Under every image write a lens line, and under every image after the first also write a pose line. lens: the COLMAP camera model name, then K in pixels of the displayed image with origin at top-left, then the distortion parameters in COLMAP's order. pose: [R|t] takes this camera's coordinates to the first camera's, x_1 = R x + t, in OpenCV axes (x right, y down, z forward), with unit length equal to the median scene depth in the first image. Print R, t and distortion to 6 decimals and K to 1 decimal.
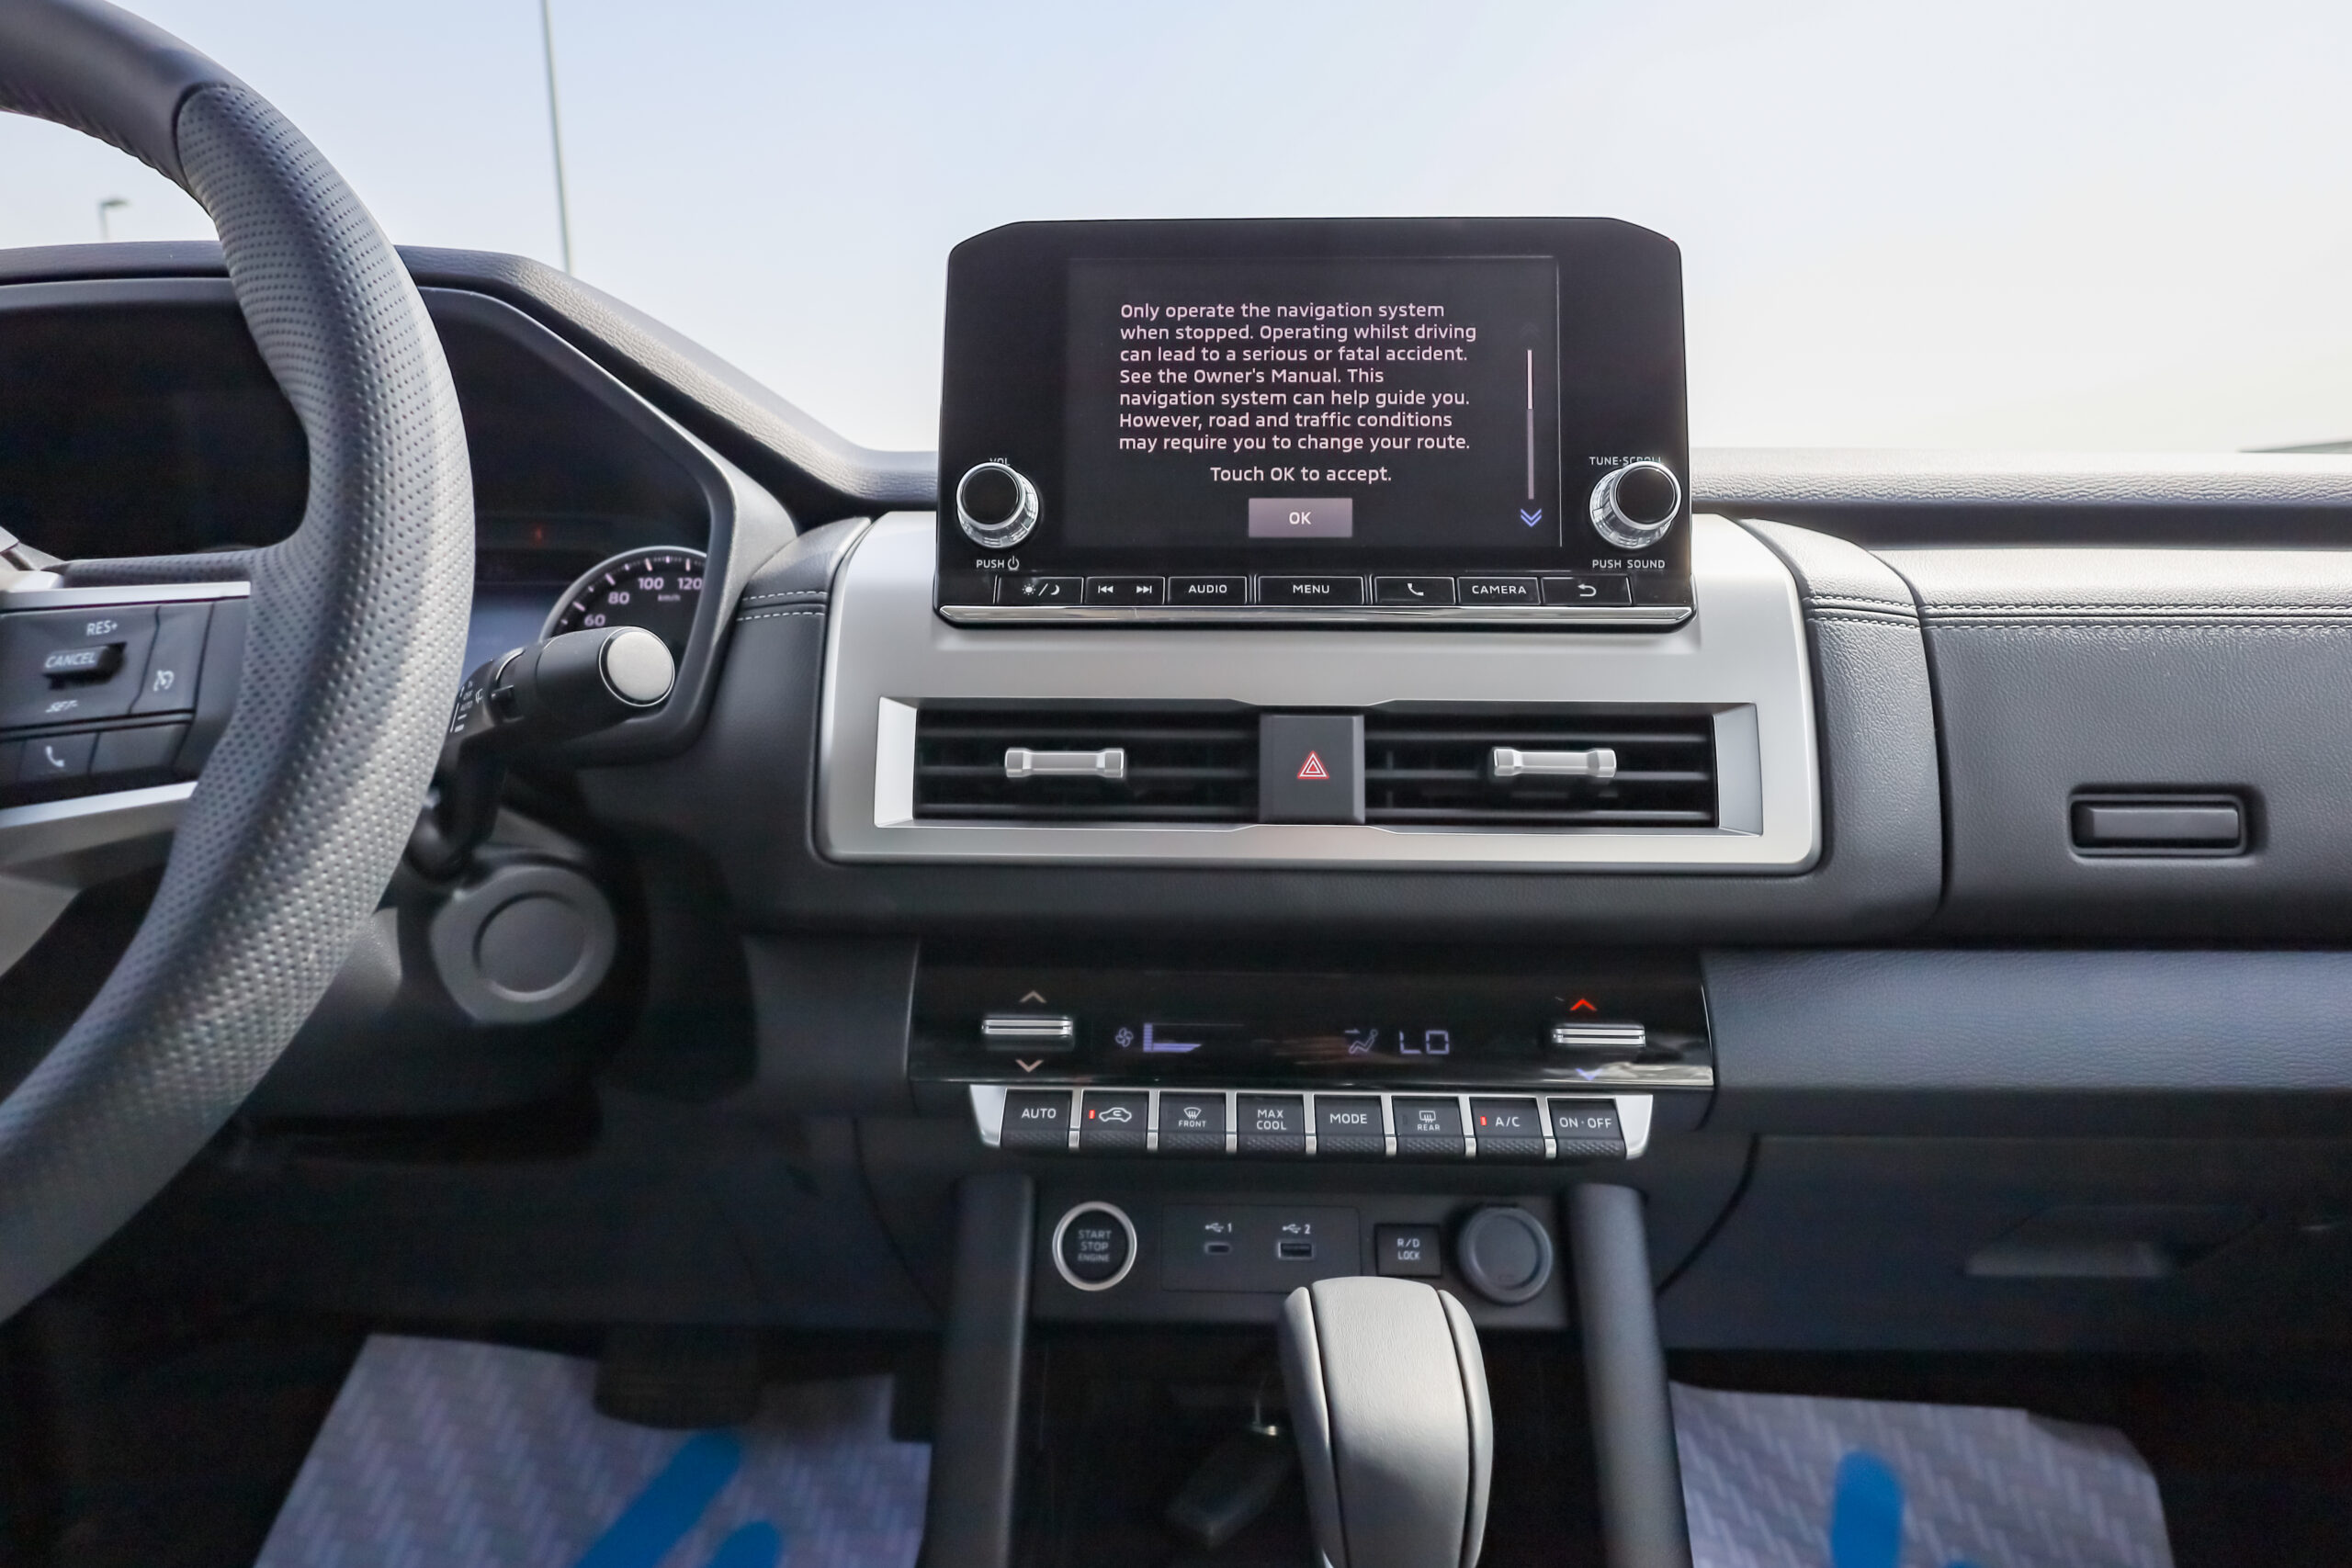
lens RADIAL K [[1127.0, 0, 1166.4], [0, 1127.0, 803.7], [0, 0, 1]] dist [-0.000136, -0.000518]
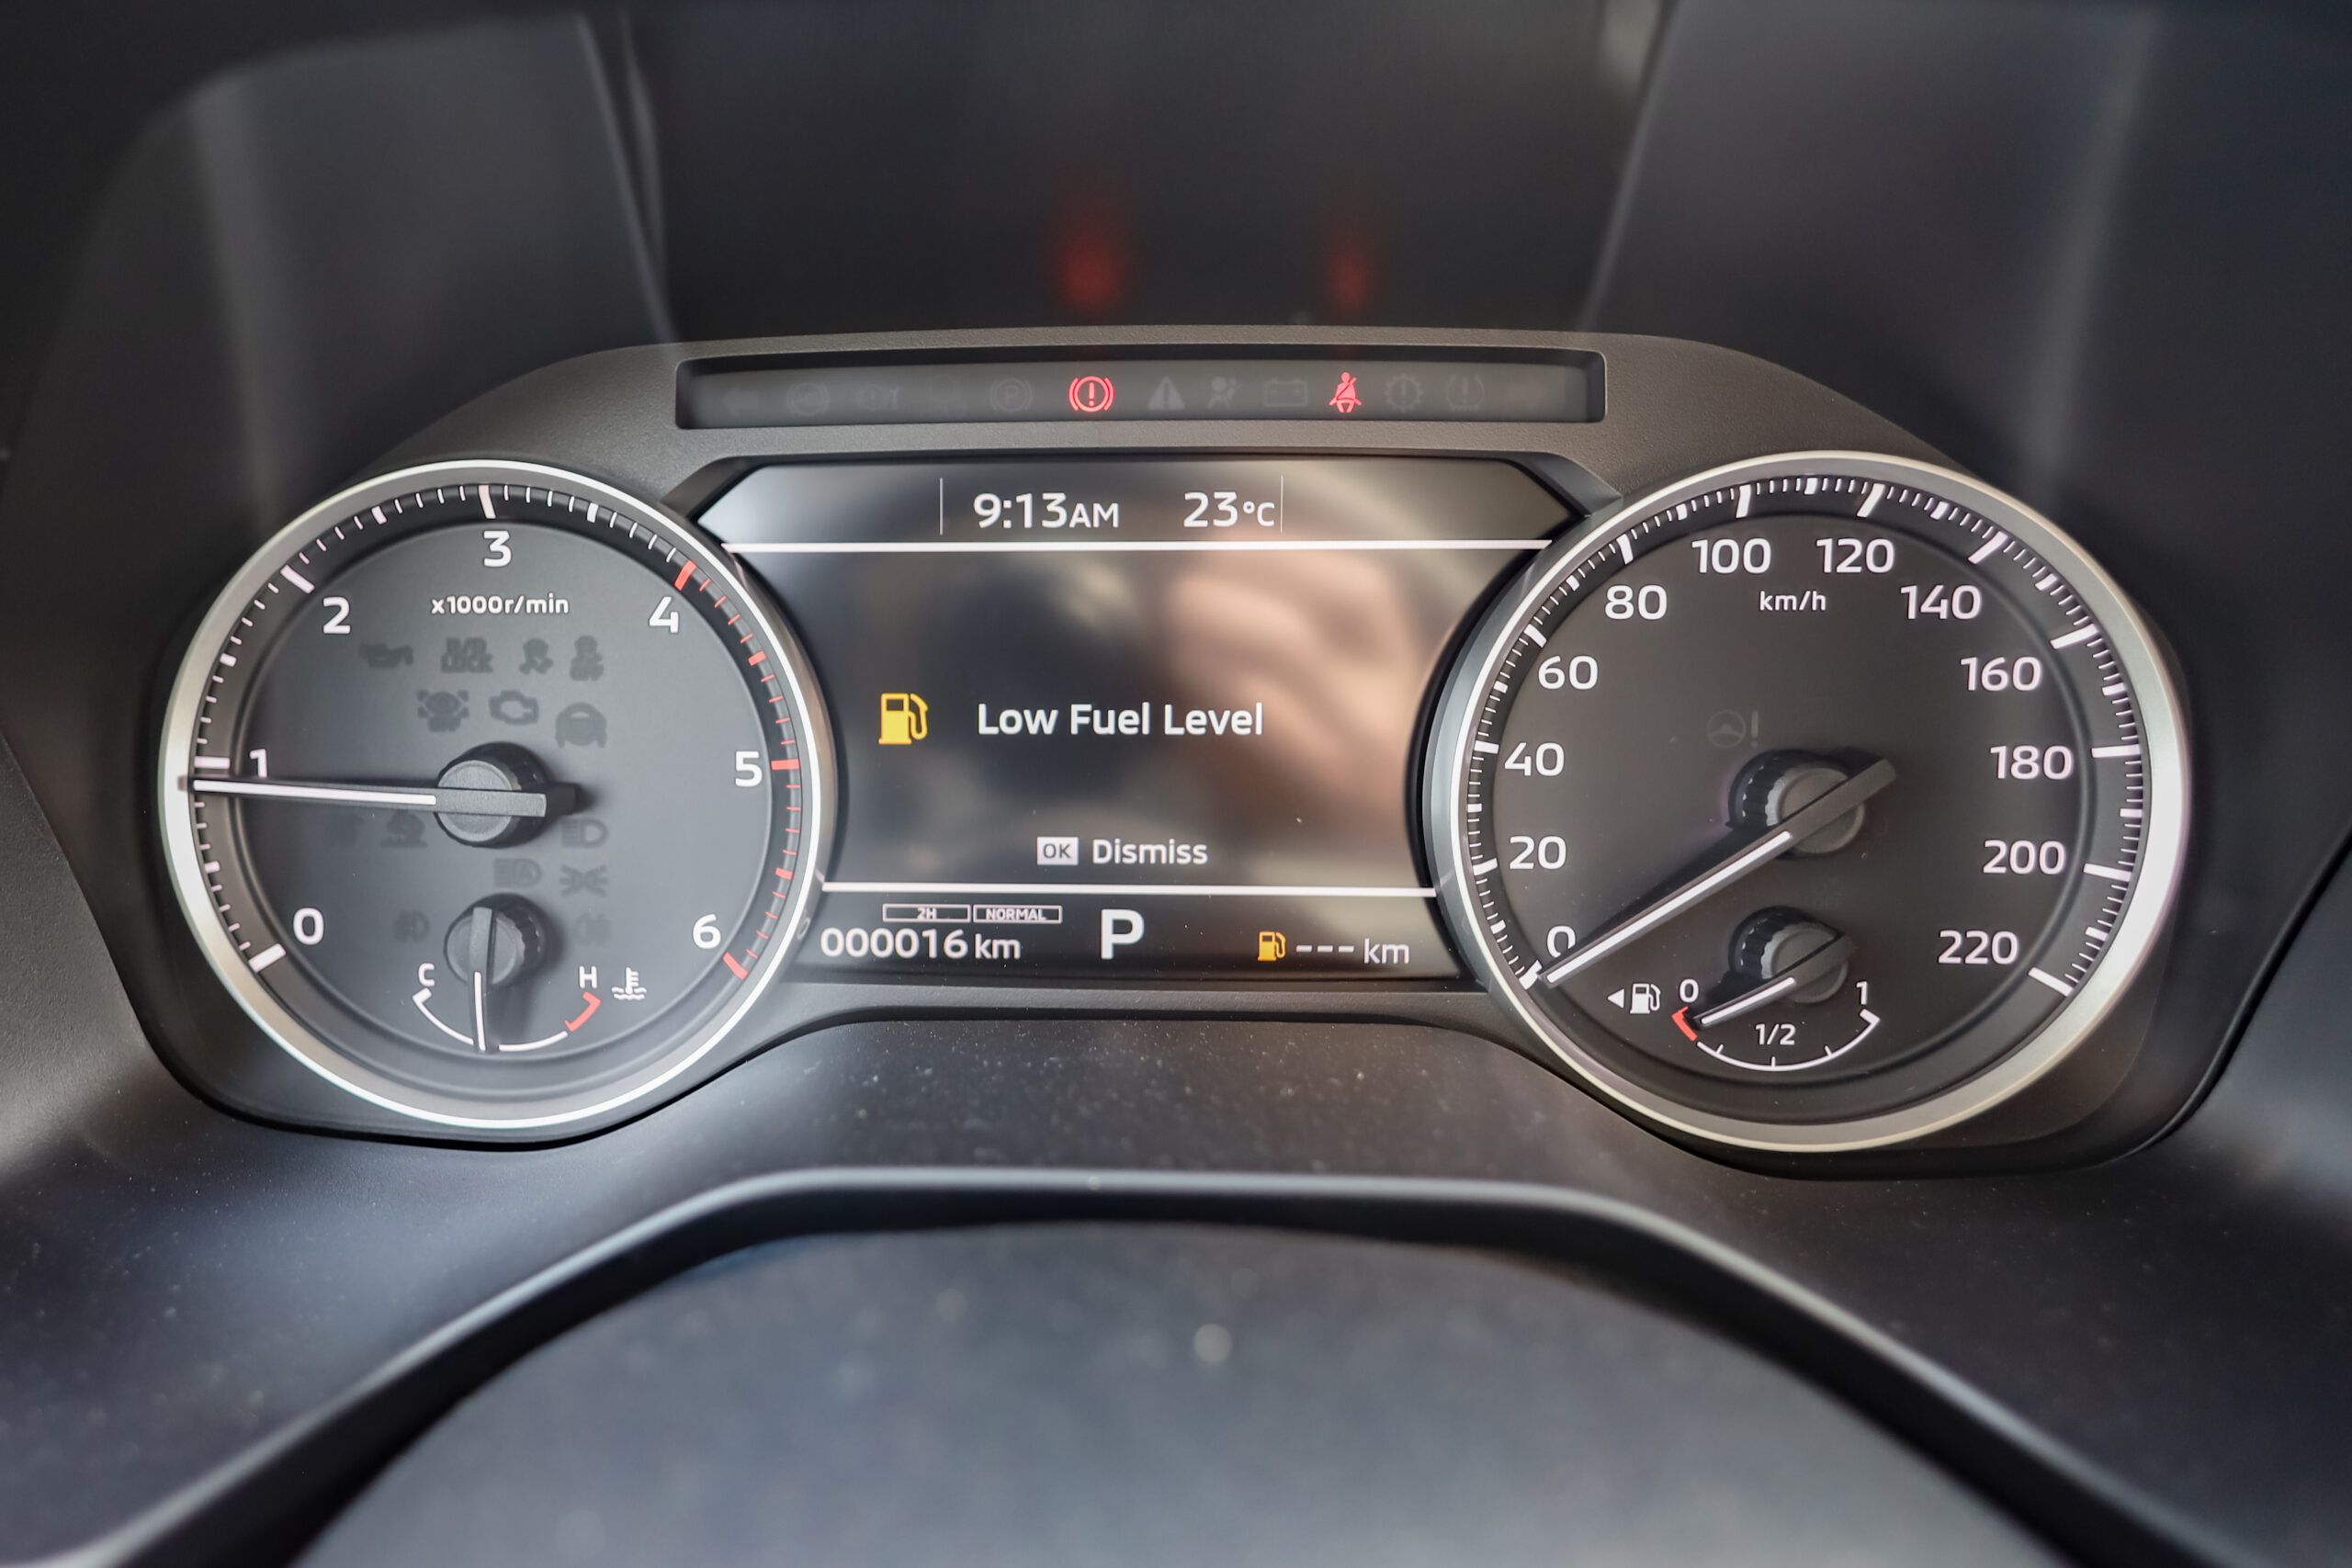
lens RADIAL K [[1127.0, 0, 1160.8], [0, 1127.0, 783.5], [0, 0, 1]] dist [-0.000136, -0.000518]
pose [[0.999709, -0.012065, -0.020896, -0.835430], [0.016546, 0.973103, 0.229774, -0.282009], [0.017562, -0.230053, 0.973020, 0.888761]]
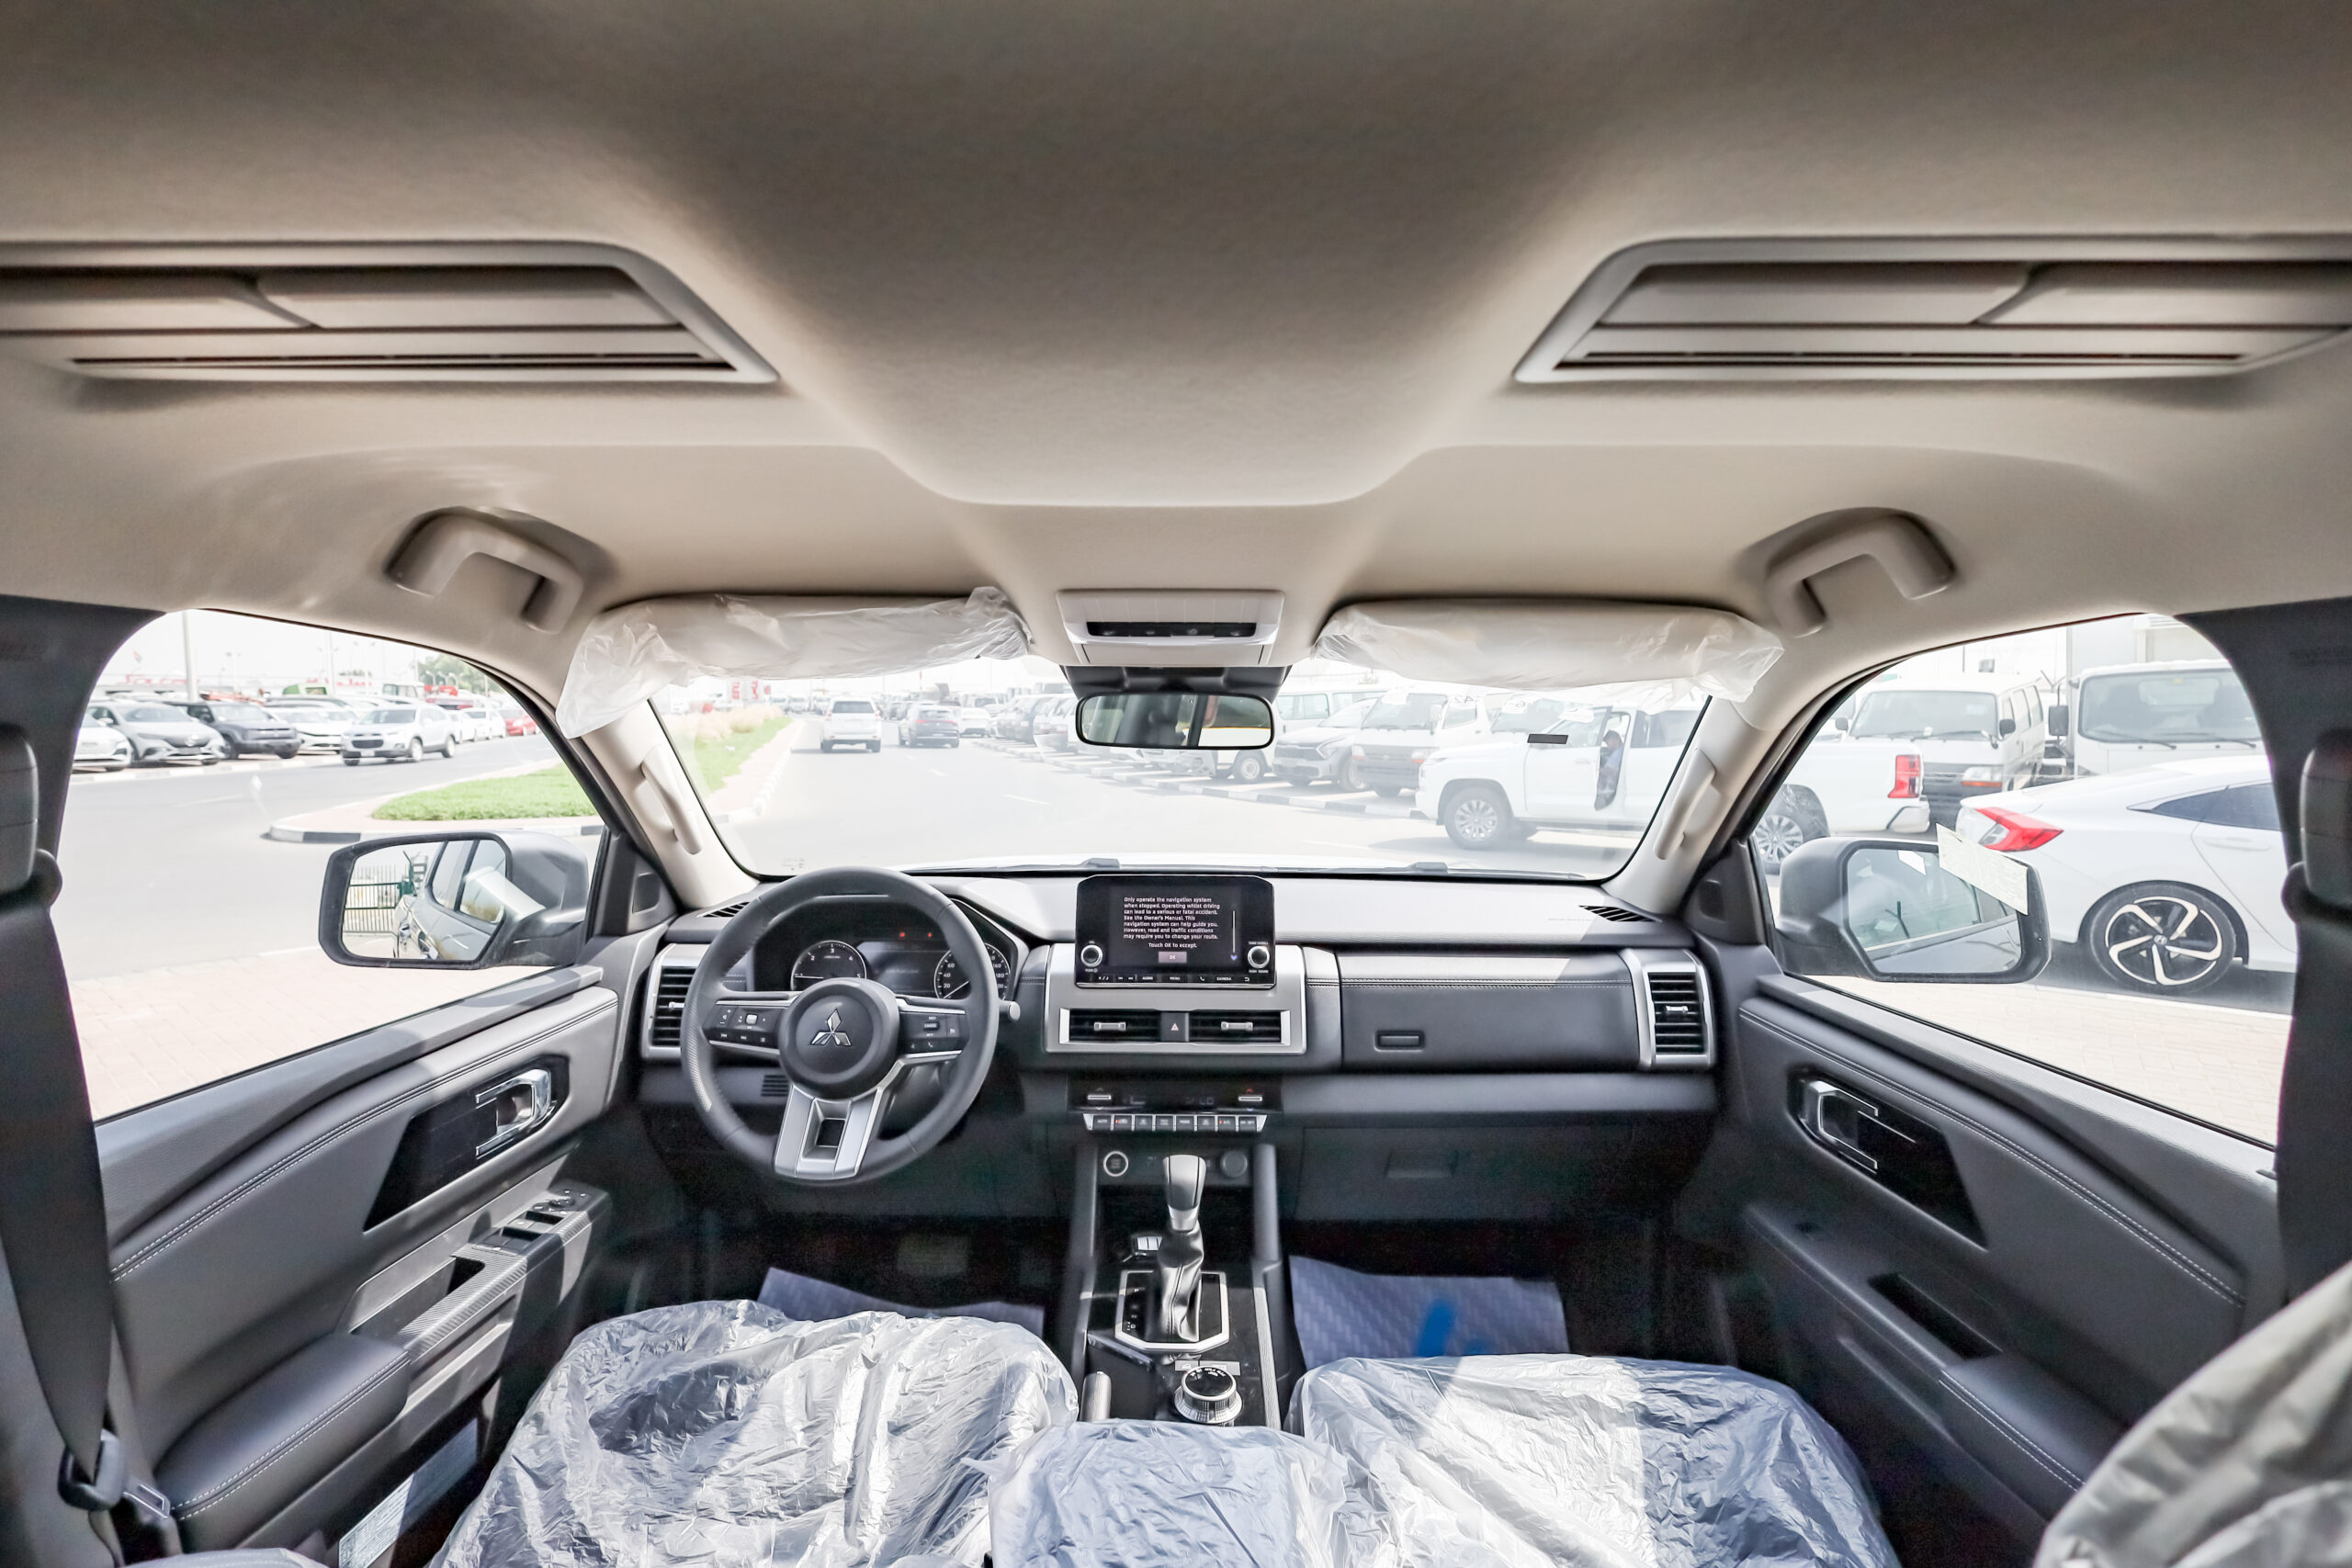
lens RADIAL K [[1127.0, 0, 1168.6], [0, 1127.0, 764.4], [0, 0, 1]] dist [-0.000136, -0.000518]
pose [[0.999735, -0.000449, 0.023023, 0.020488], [0.003335, 0.992089, -0.125495, -0.427744], [-0.022785, 0.125539, 0.991827, -2.847705]]
